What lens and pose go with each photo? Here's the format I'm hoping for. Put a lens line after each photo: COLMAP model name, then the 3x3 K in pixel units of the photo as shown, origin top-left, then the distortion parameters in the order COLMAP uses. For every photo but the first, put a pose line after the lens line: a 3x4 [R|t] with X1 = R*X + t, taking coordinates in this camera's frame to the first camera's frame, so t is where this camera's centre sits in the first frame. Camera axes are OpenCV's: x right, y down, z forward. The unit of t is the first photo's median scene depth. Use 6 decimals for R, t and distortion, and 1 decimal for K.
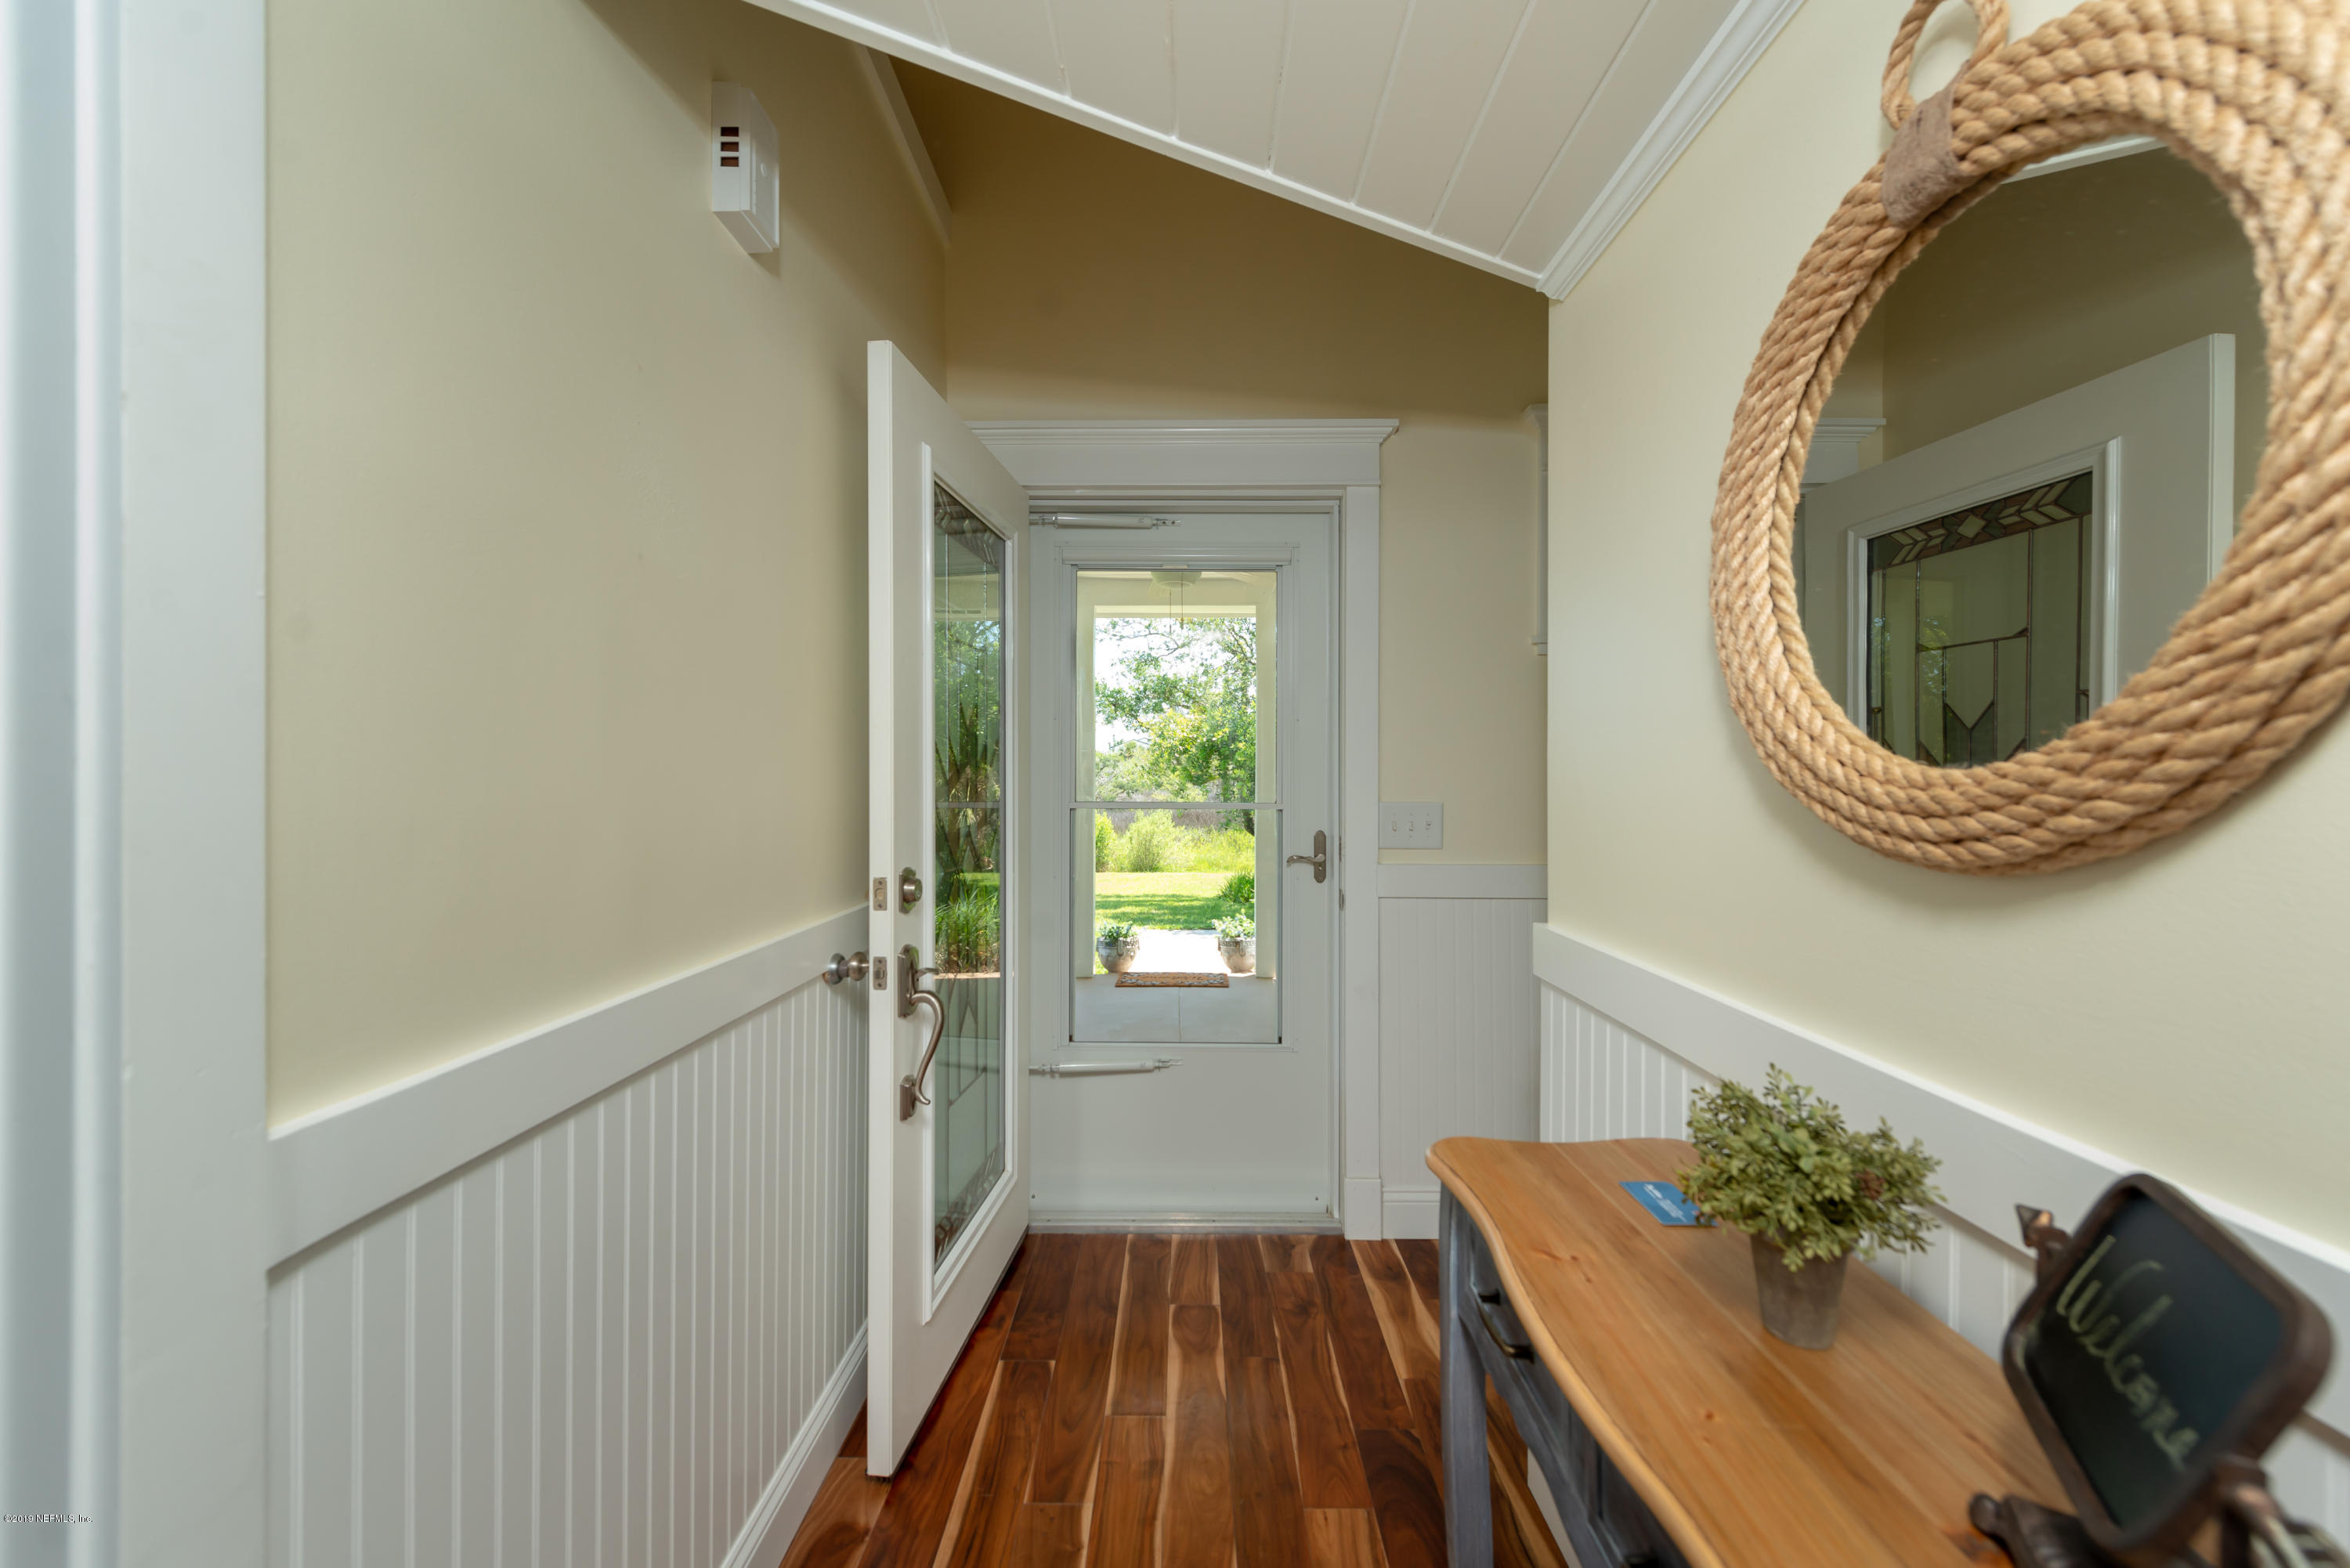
lens RADIAL K [[930.5, 0, 1183.2], [0, 930.5, 780.4], [0, 0, 1]] dist [0.011392, -0.003818]
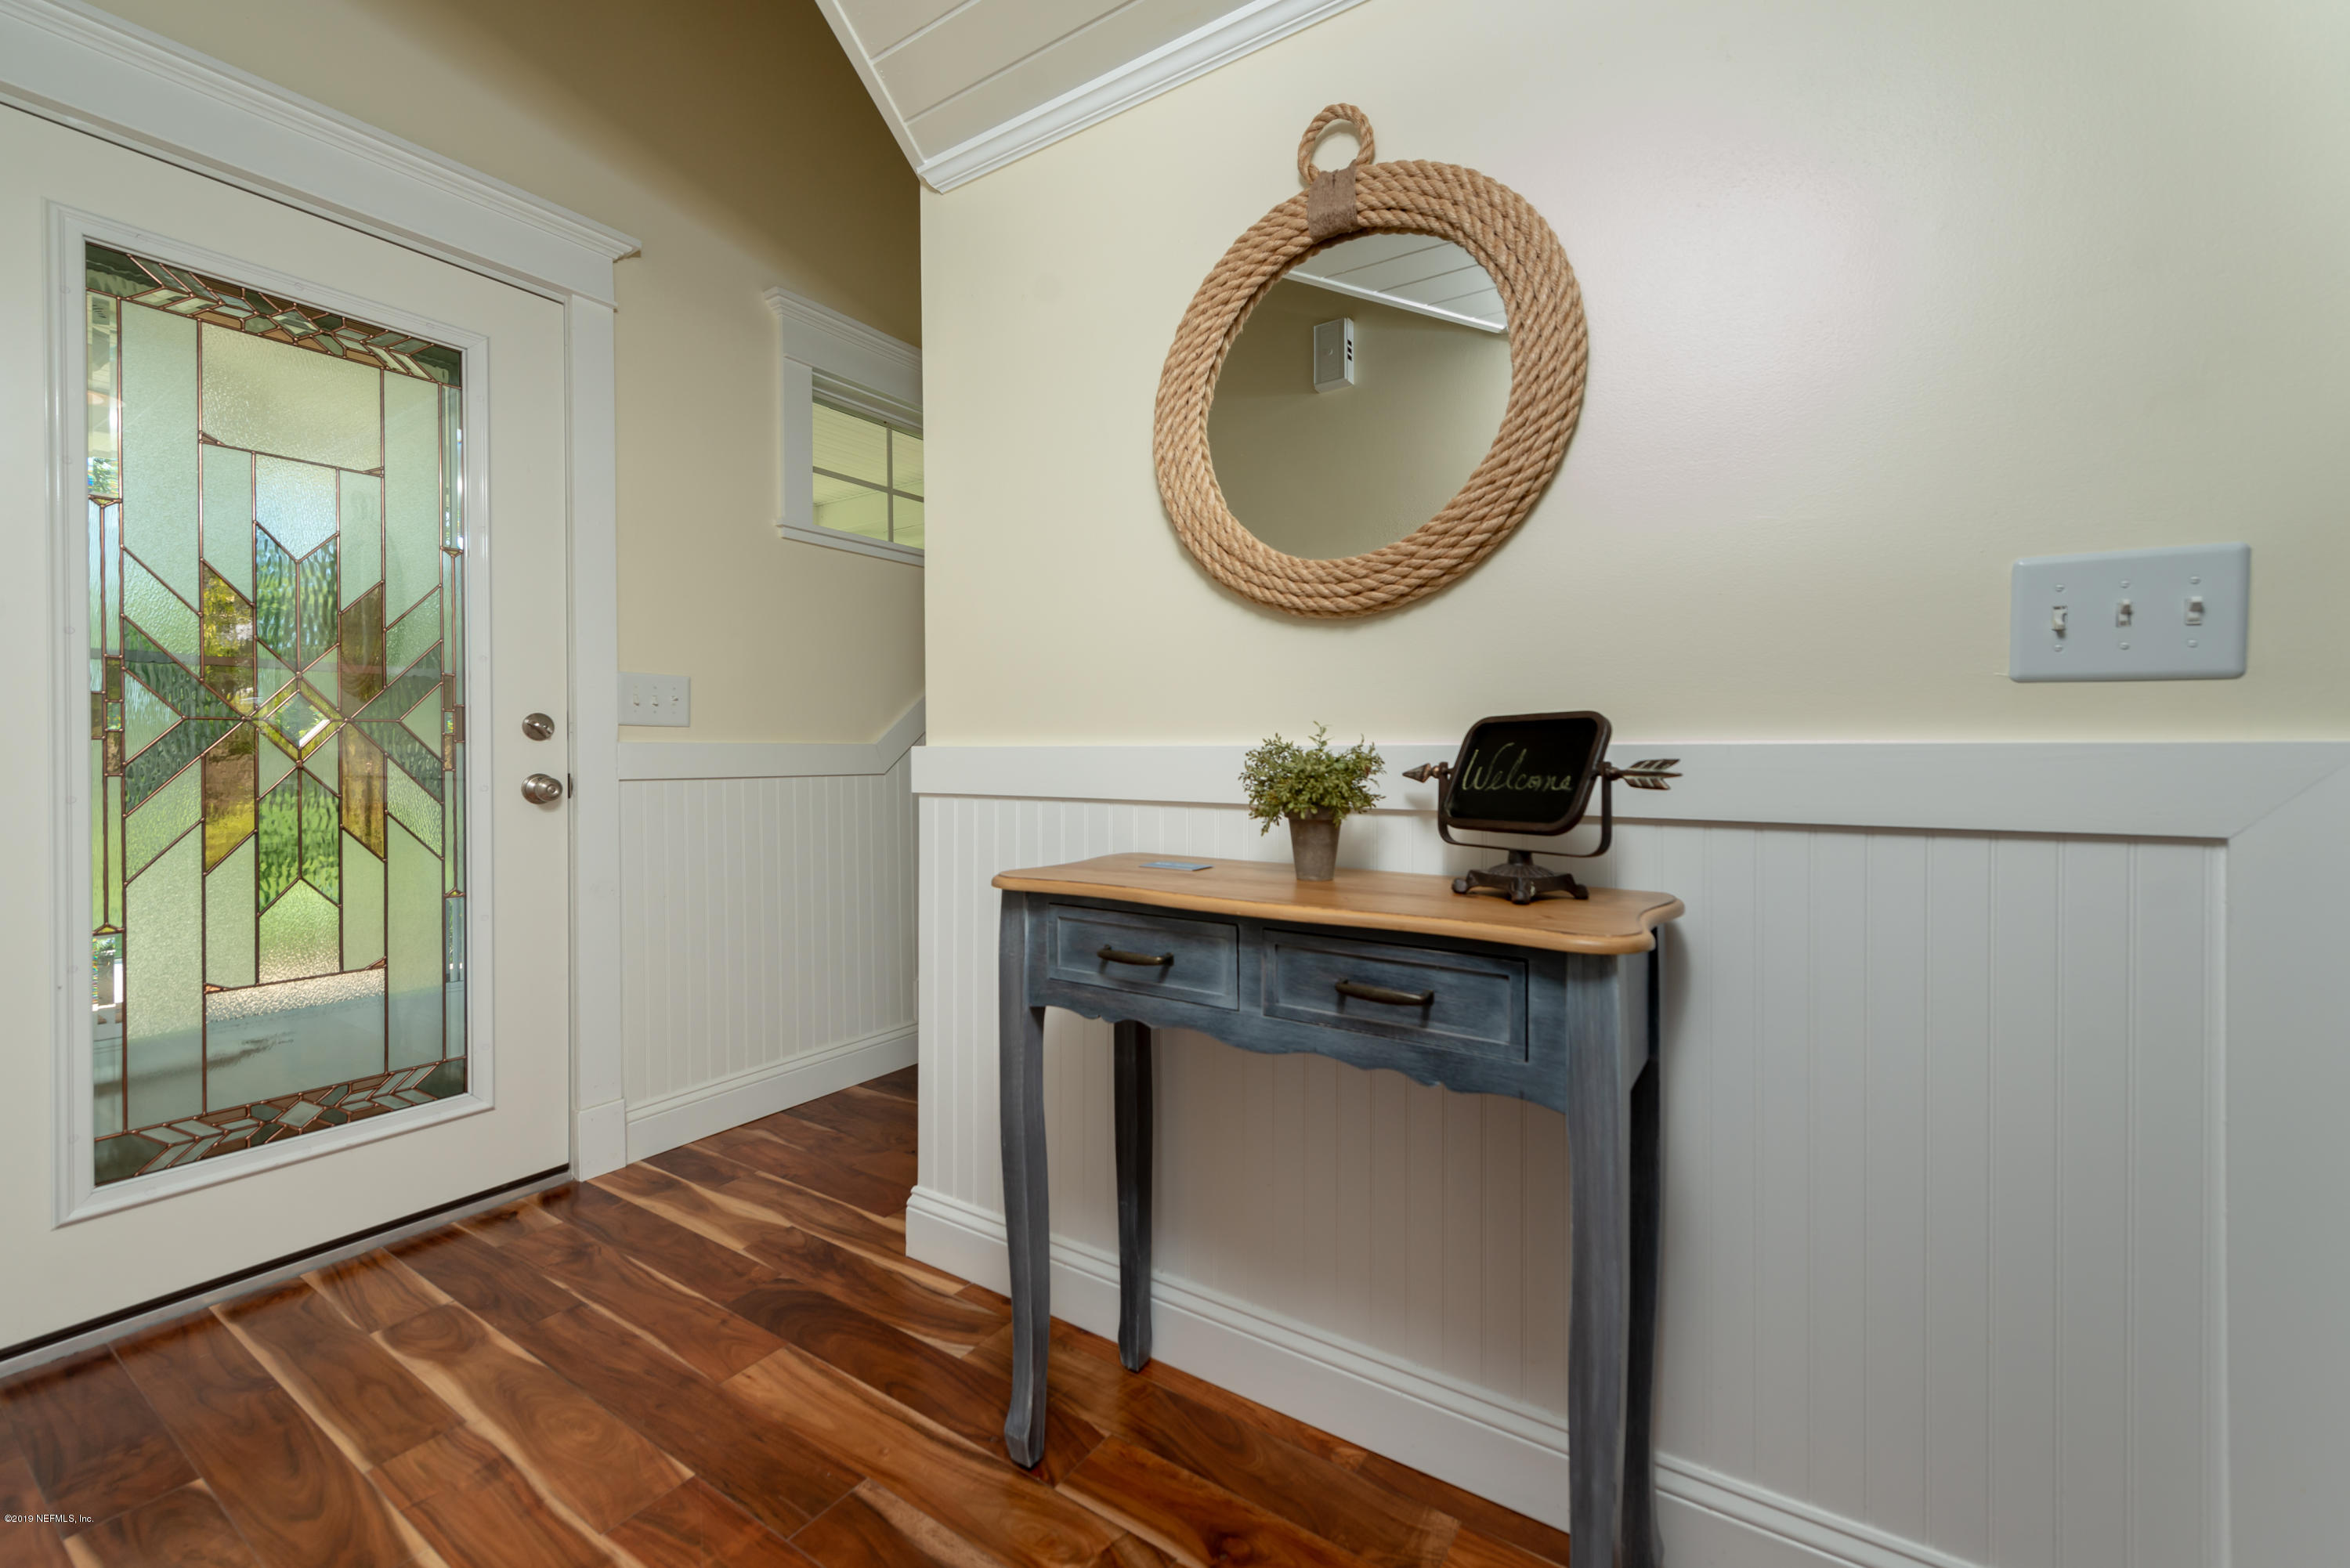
lens RADIAL K [[930.5, 0, 1175.1], [0, 930.5, 759.4], [0, 0, 1]] dist [0.011392, -0.003818]
pose [[0.555066, -0.003382, 0.831799, -0.591406], [-0.002669, 0.999979, 0.005846, 0.257219], [-0.831802, -0.005465, 0.555046, 0.204102]]
